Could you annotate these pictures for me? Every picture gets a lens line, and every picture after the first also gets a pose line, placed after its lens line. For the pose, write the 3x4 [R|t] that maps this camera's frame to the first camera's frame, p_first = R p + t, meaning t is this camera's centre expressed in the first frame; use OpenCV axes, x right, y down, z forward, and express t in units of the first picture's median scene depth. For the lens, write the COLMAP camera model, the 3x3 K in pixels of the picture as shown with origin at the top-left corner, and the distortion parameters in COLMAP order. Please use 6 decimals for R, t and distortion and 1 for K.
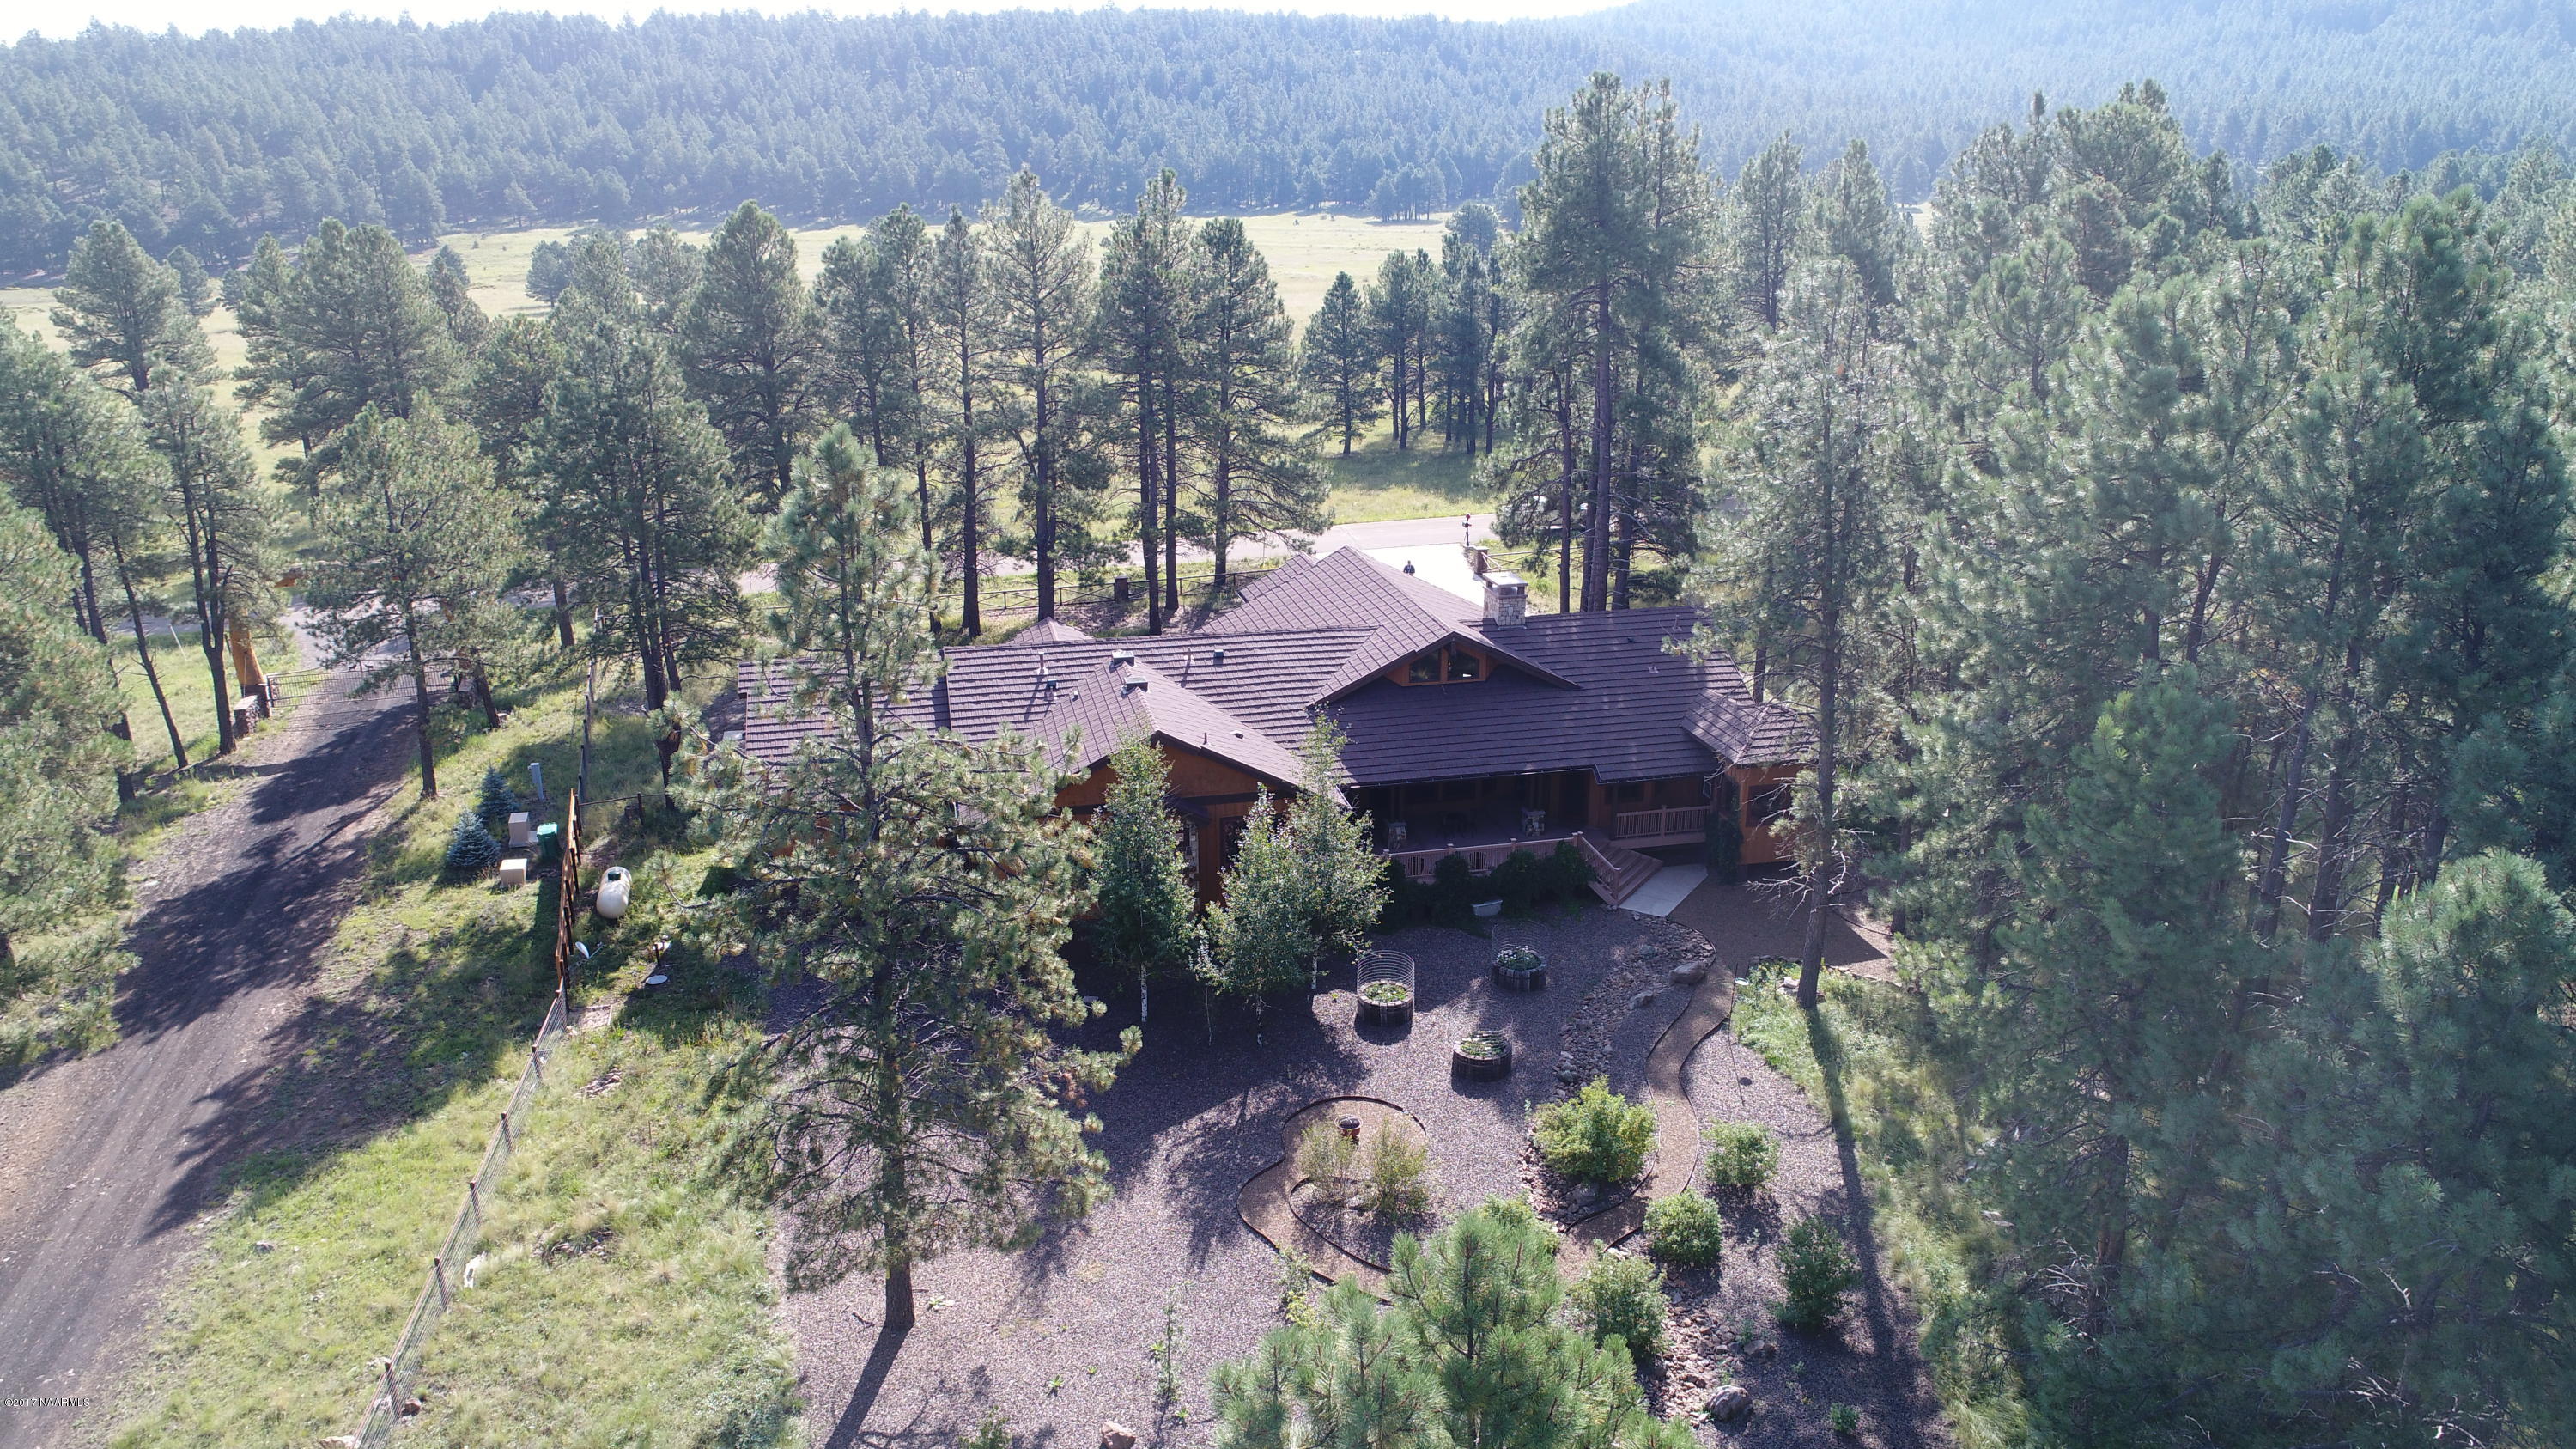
lens RADIAL K [[1743.2, 0, 1281.9], [0, 1743.2, 725.1], [0, 0, 1]] dist [-0.001307, 0.001793]
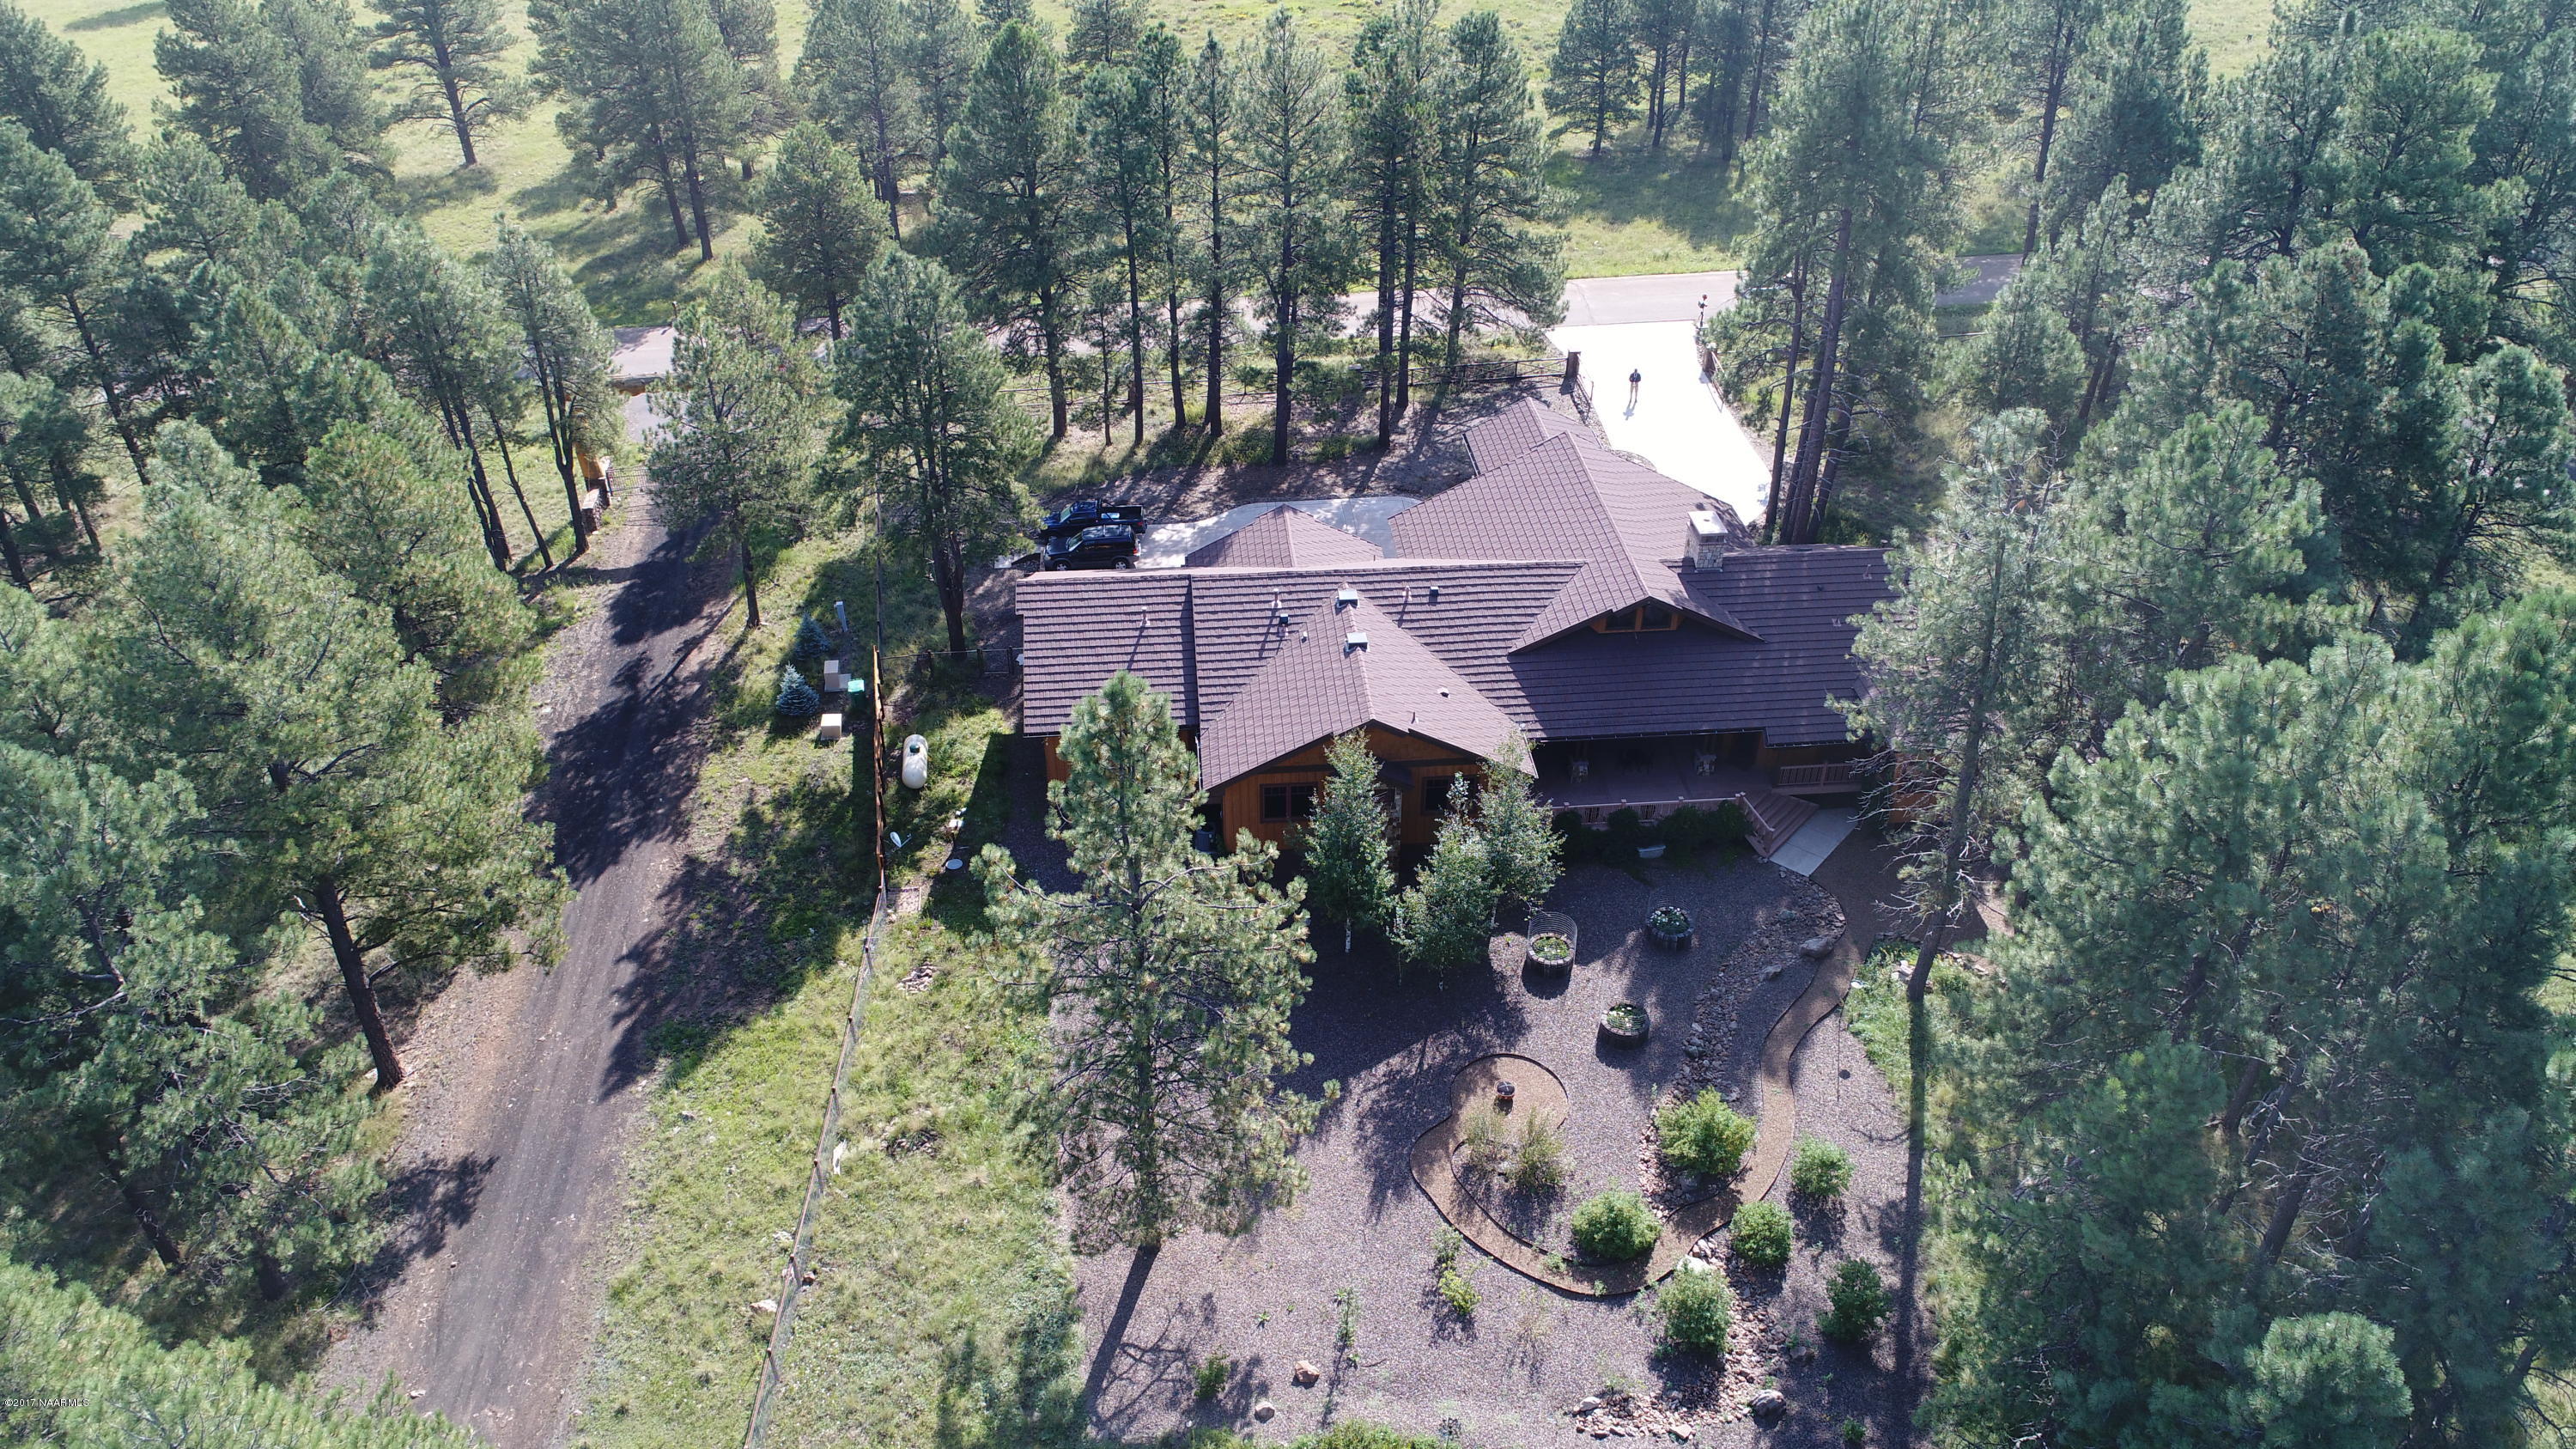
lens RADIAL K [[1743.2, 0, 1276.2], [0, 1743.2, 727.0], [0, 0, 1]] dist [-0.001307, 0.001793]
pose [[0.989801, 0.079125, -0.118459, 0.002839], [-0.041501, 0.955651, 0.291563, -0.329306], [0.136276, -0.283673, 0.949188, -0.109945]]
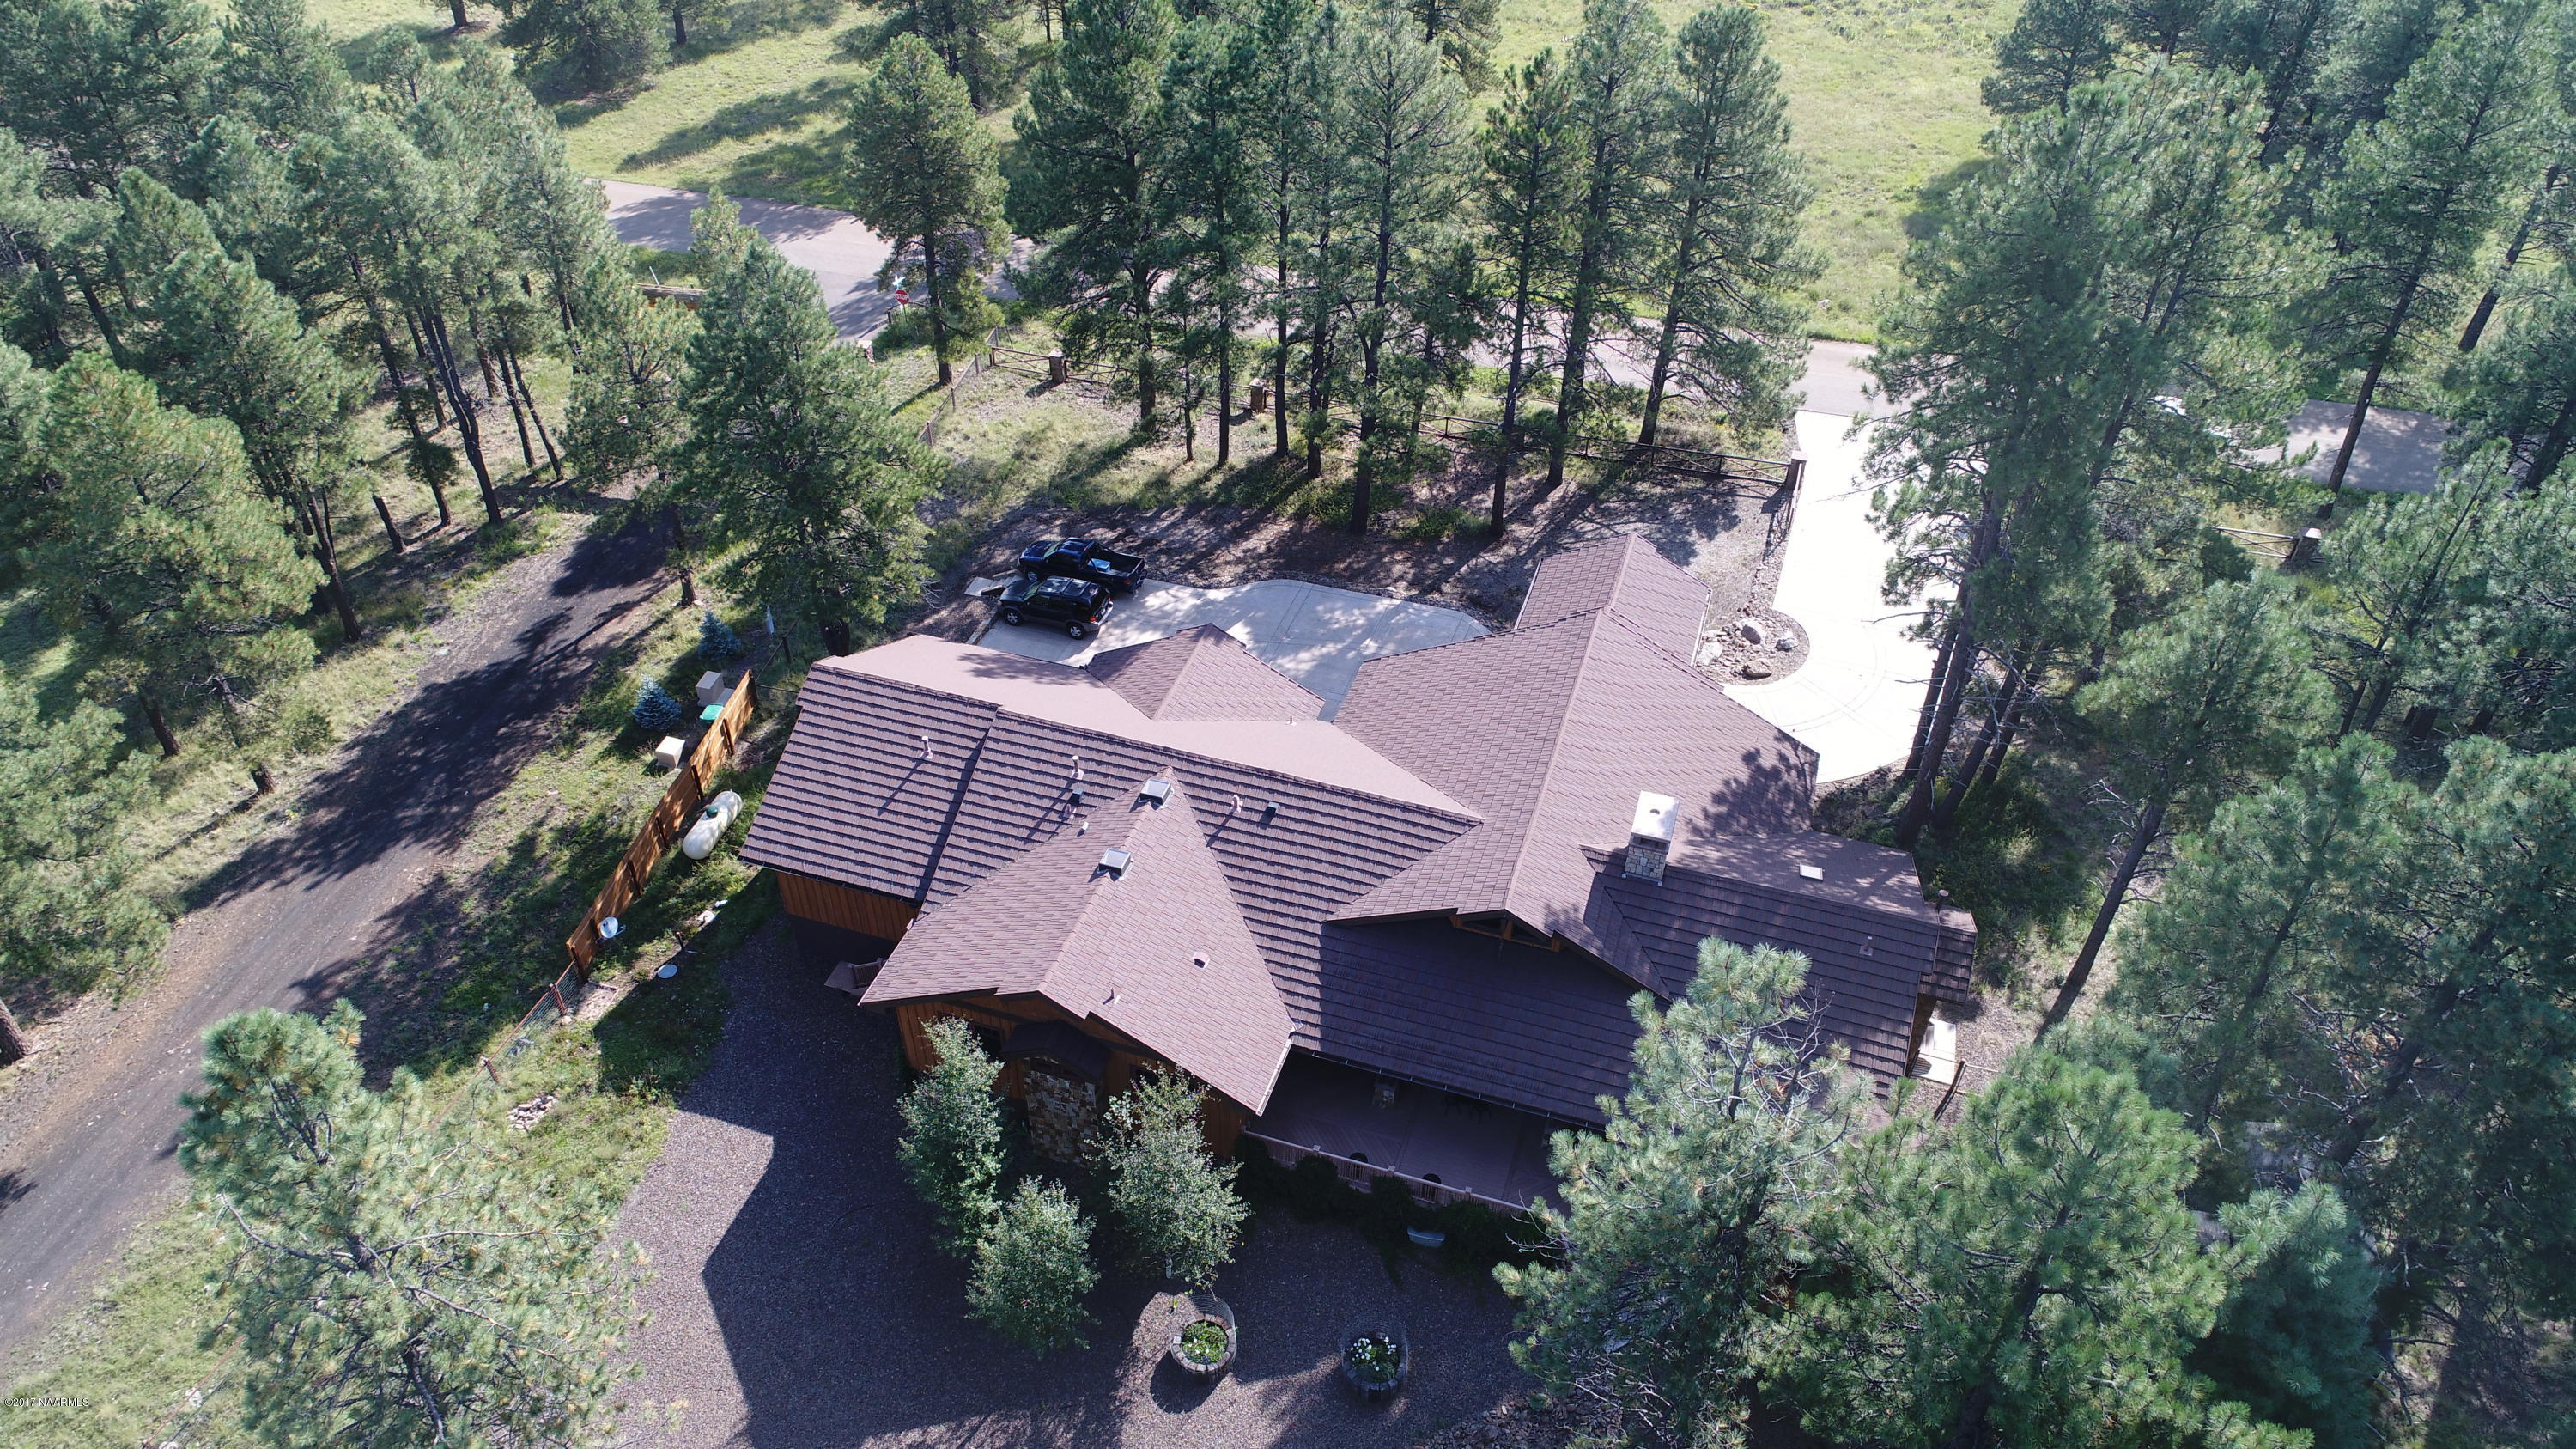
lens RADIAL K [[1743.2, 0, 1289.3], [0, 1743.2, 727.2], [0, 0, 1]] dist [-0.001307, 0.001793]
pose [[0.861810, 0.330848, -0.384476, 0.337211], [-0.164692, 0.899441, 0.404824, -0.500064], [0.479749, -0.285561, 0.829636, 0.369004]]
